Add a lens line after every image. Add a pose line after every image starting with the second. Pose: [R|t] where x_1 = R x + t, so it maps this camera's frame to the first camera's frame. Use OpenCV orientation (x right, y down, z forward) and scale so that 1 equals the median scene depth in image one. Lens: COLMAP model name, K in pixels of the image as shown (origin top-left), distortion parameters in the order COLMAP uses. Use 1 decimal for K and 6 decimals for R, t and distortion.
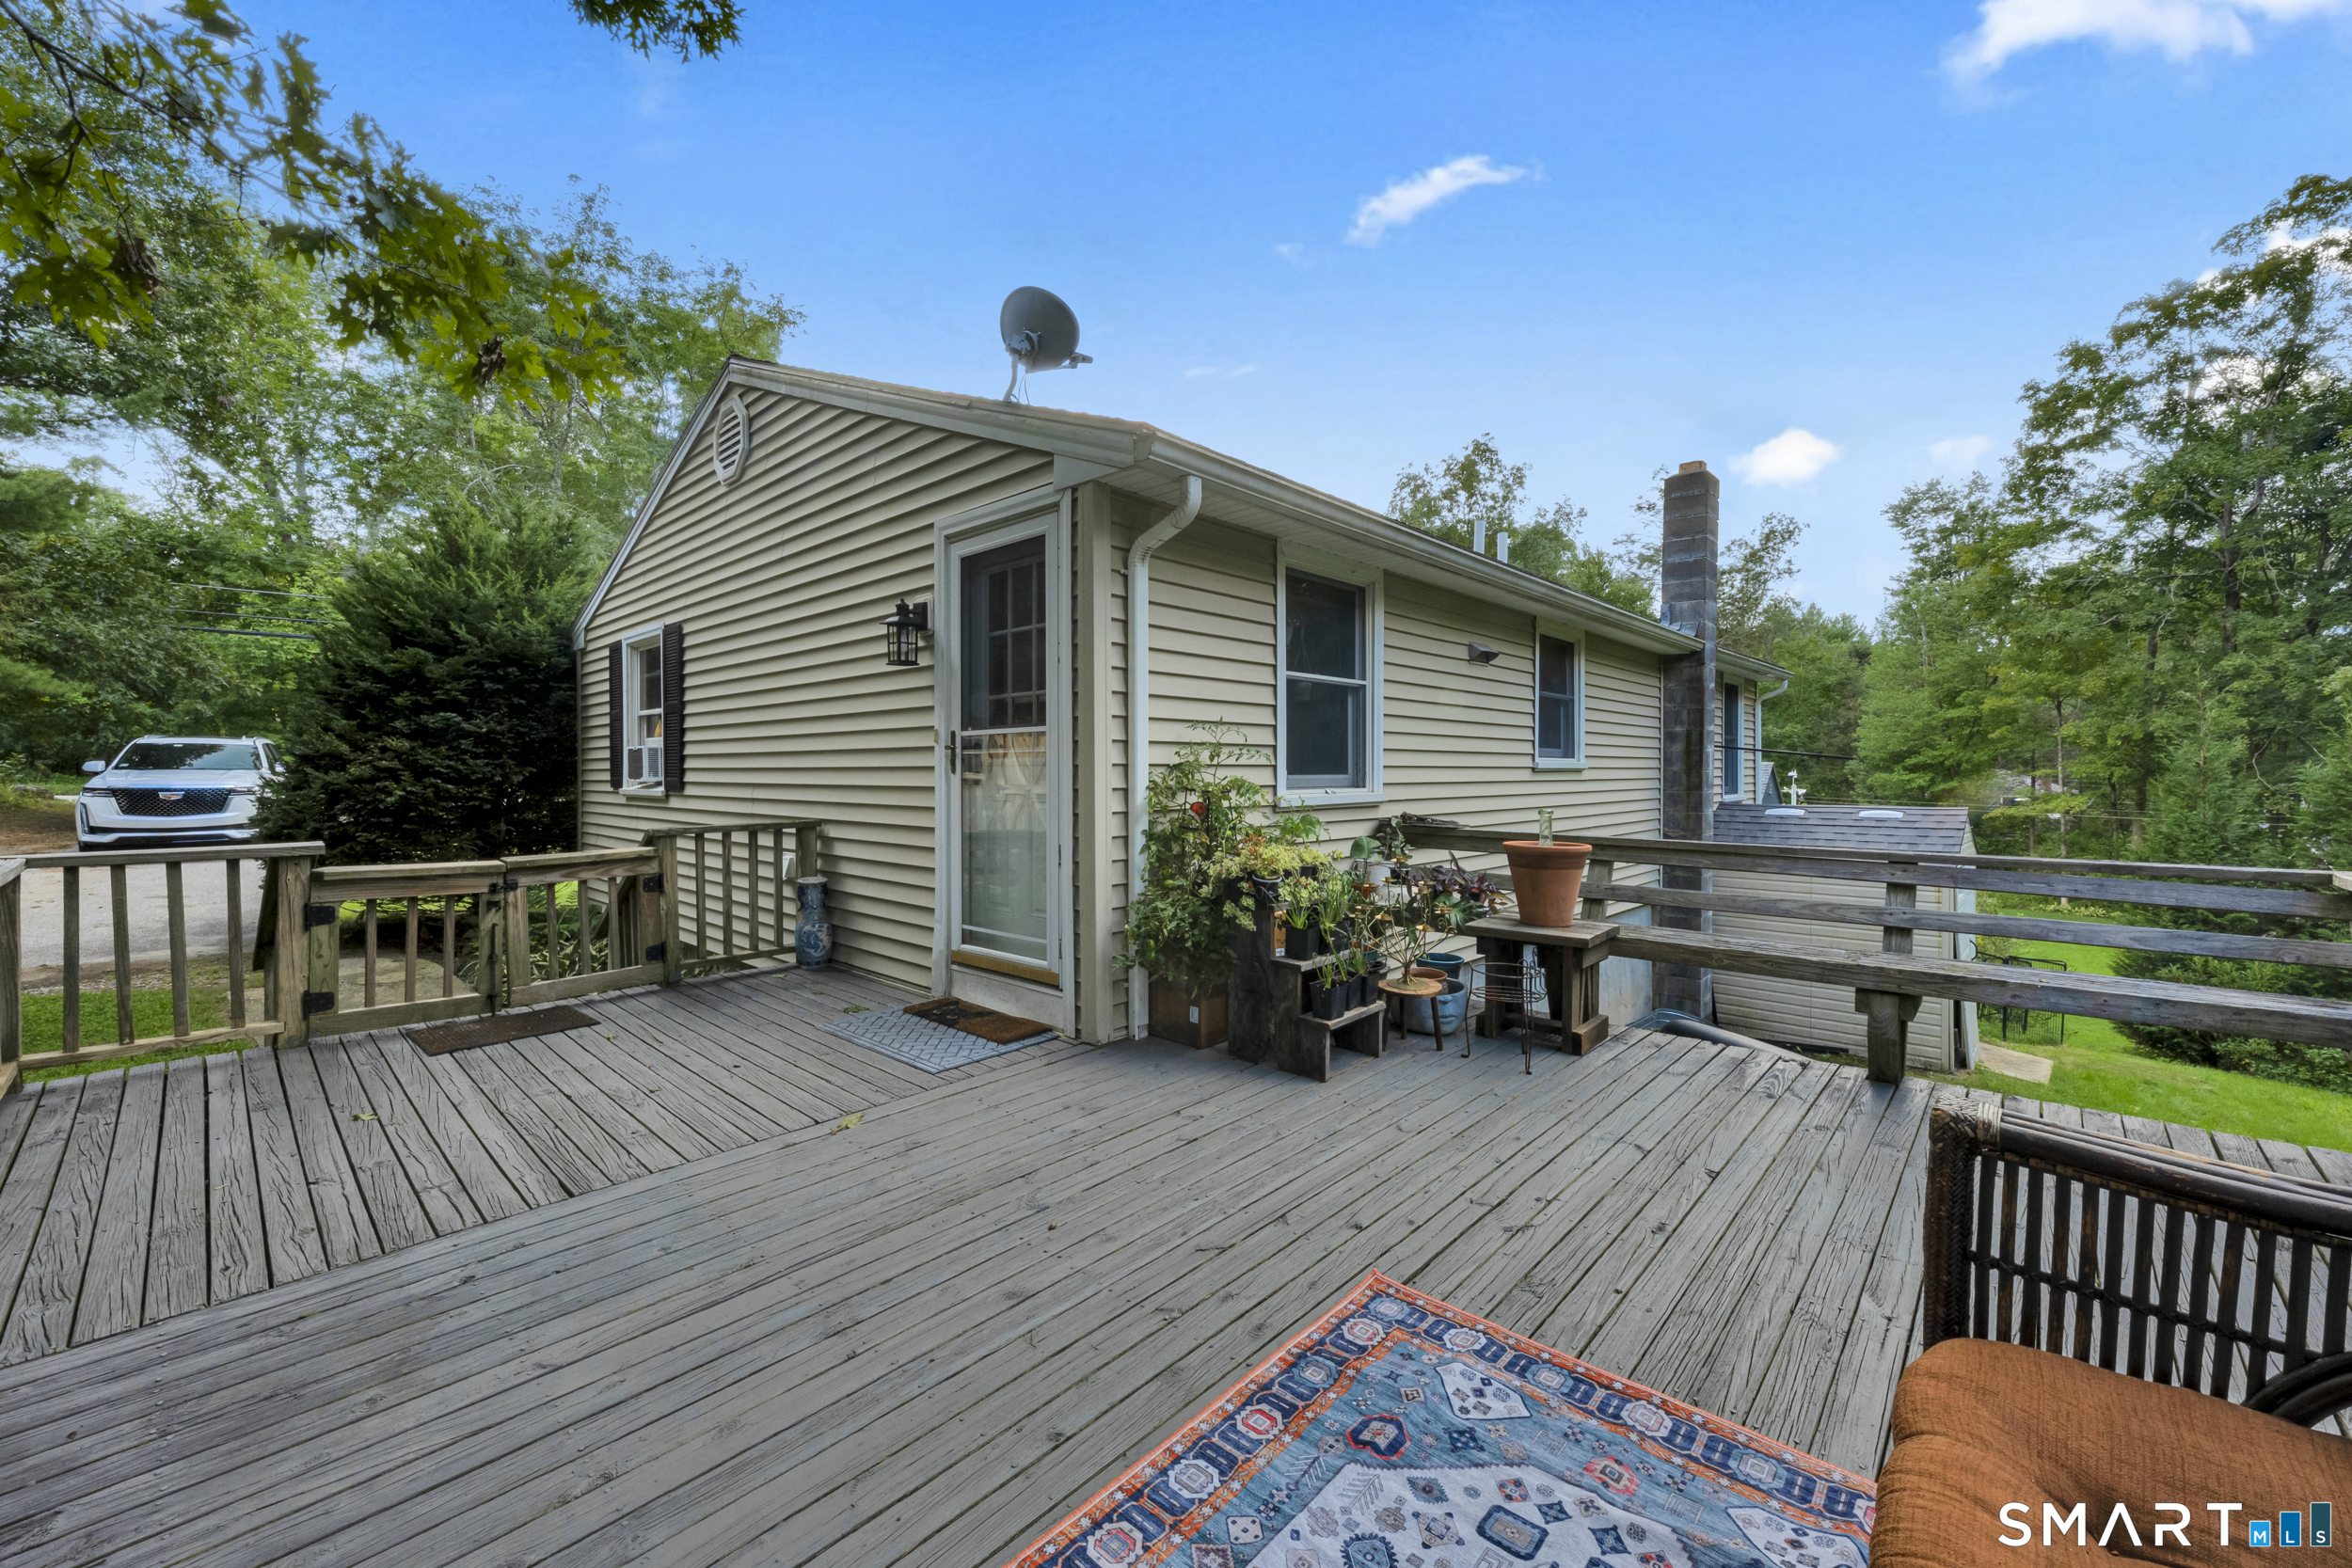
lens RADIAL K [[938.6, 0, 1176.4], [0, 938.6, 780.6], [0, 0, 1]] dist [-0.000143, -0.000075]
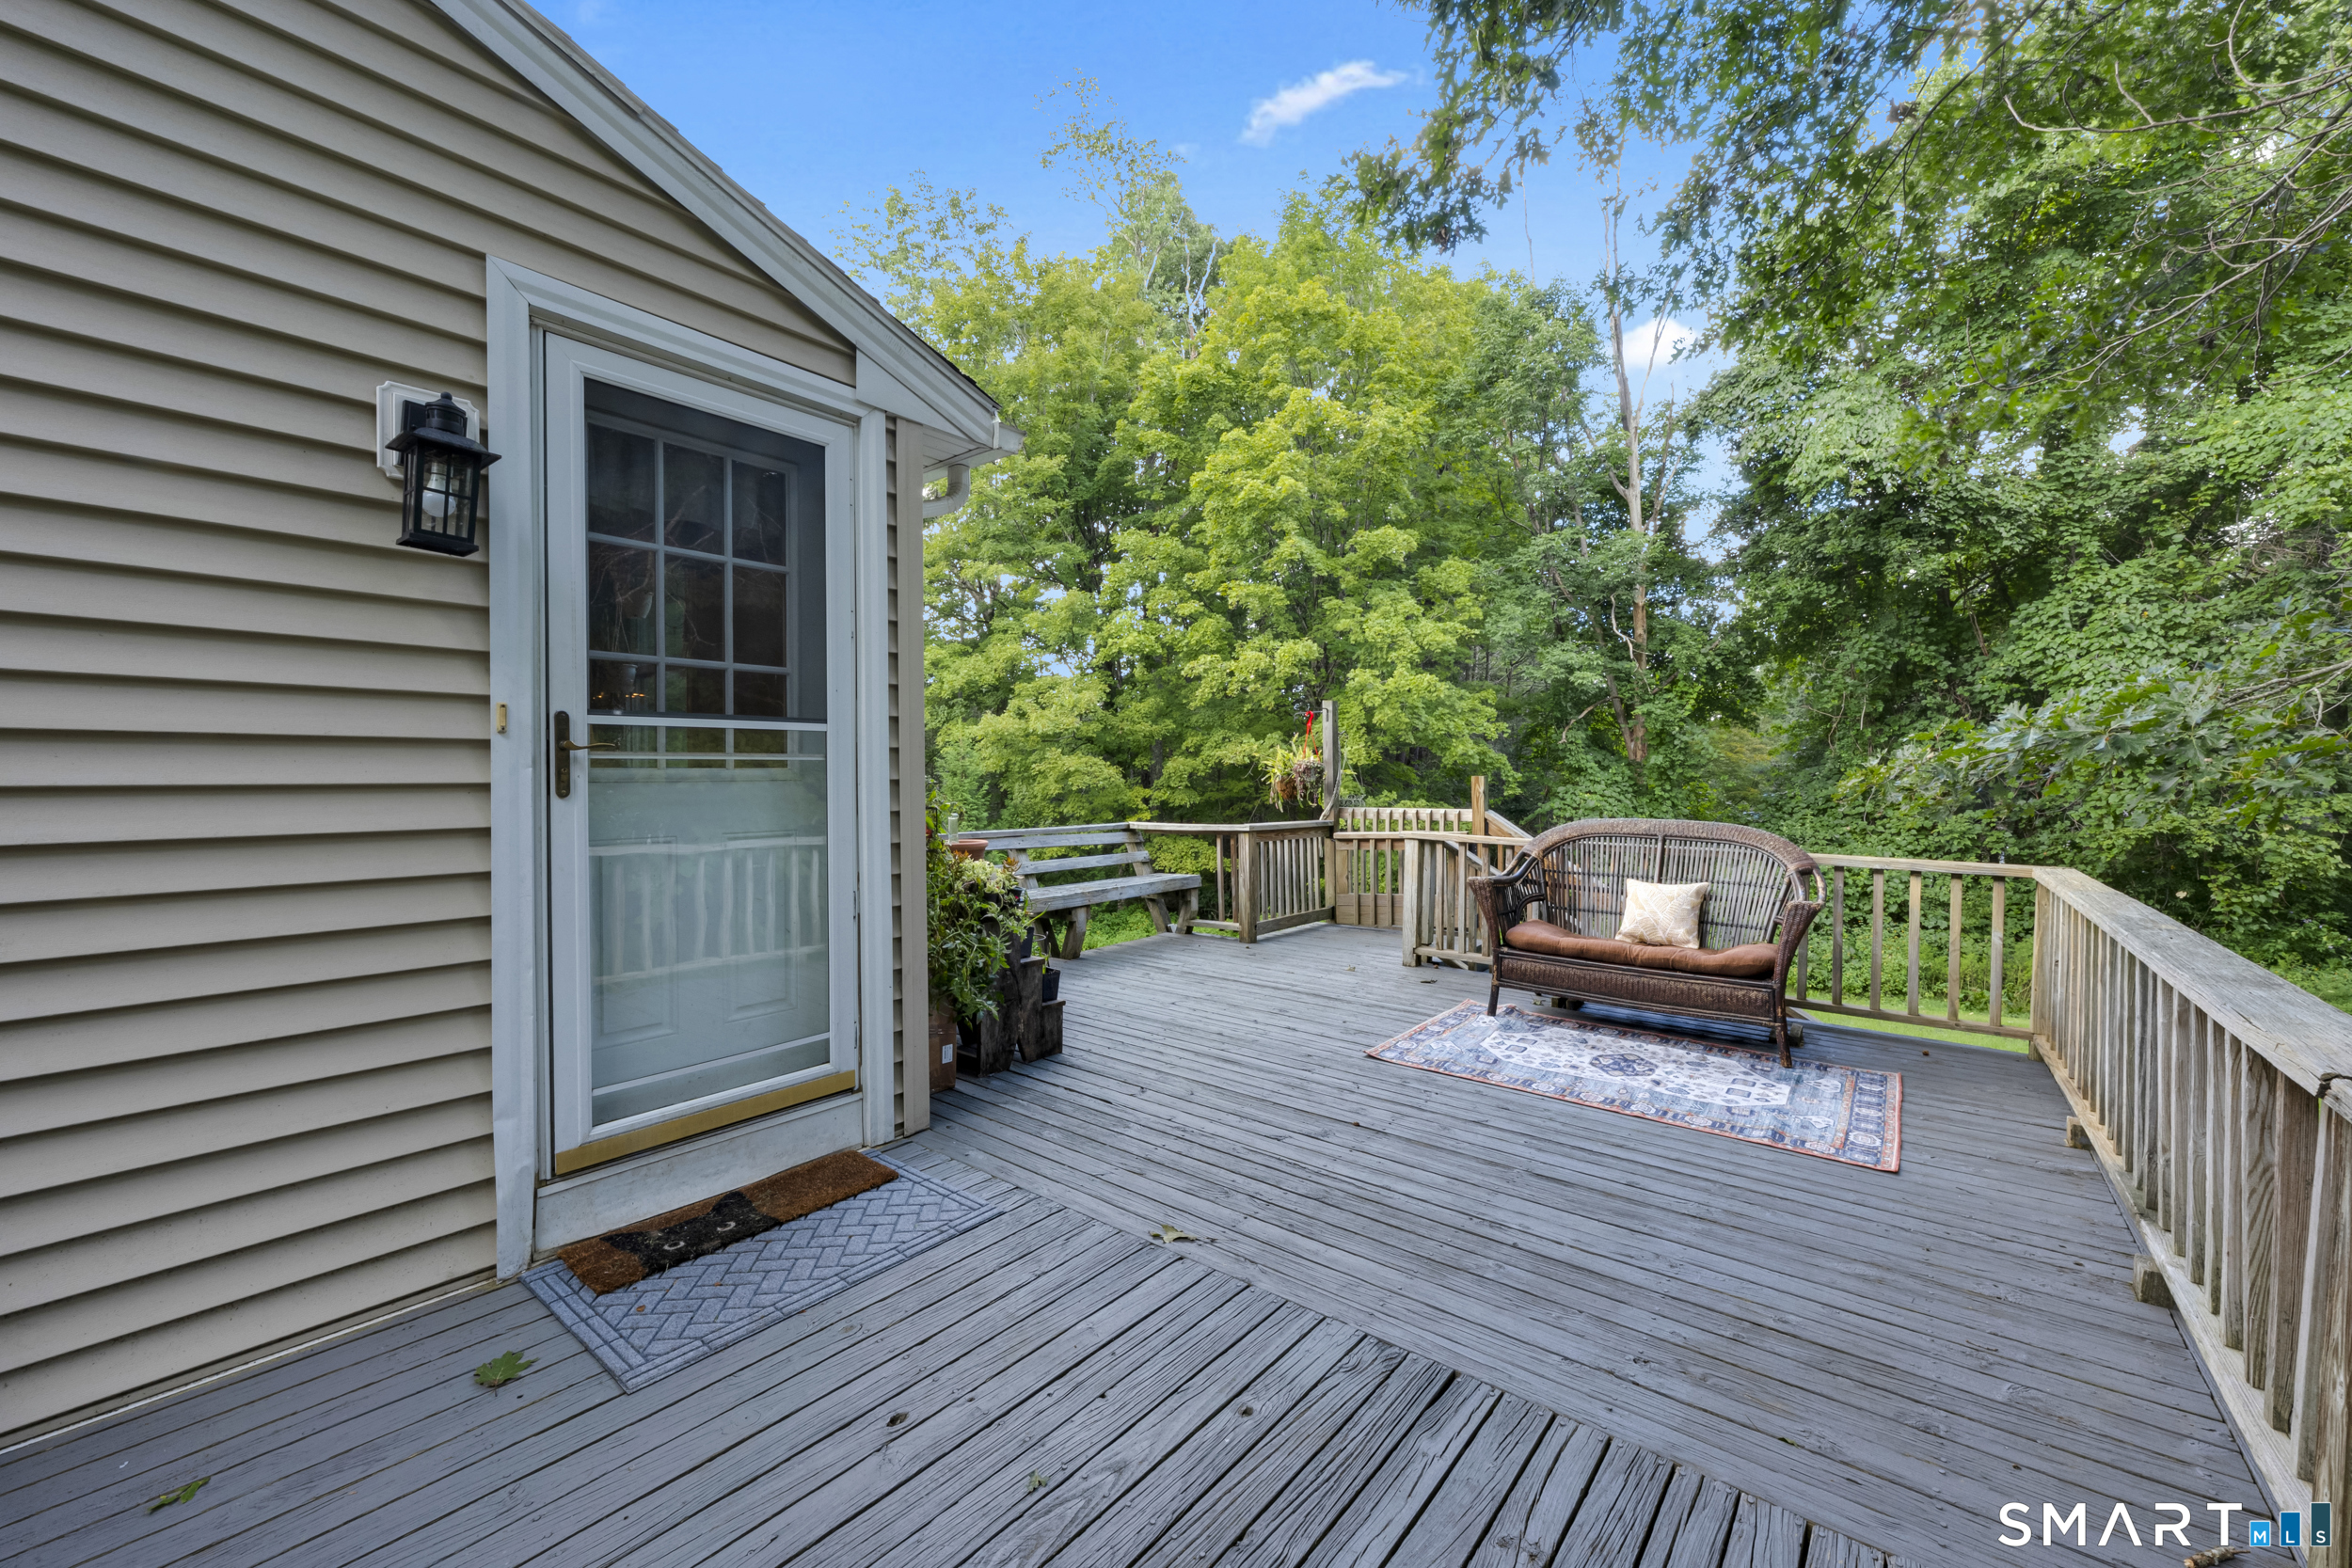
lens RADIAL K [[938.6, 0, 1176.4], [0, 938.6, 780.6], [0, 0, 1]] dist [-0.000143, -0.000075]
pose [[-0.082068, -0.007305, 0.996600, -0.839770], [0.012014, 0.999893, 0.008318, -0.018653], [-0.996554, 0.012656, -0.081971, 0.789199]]
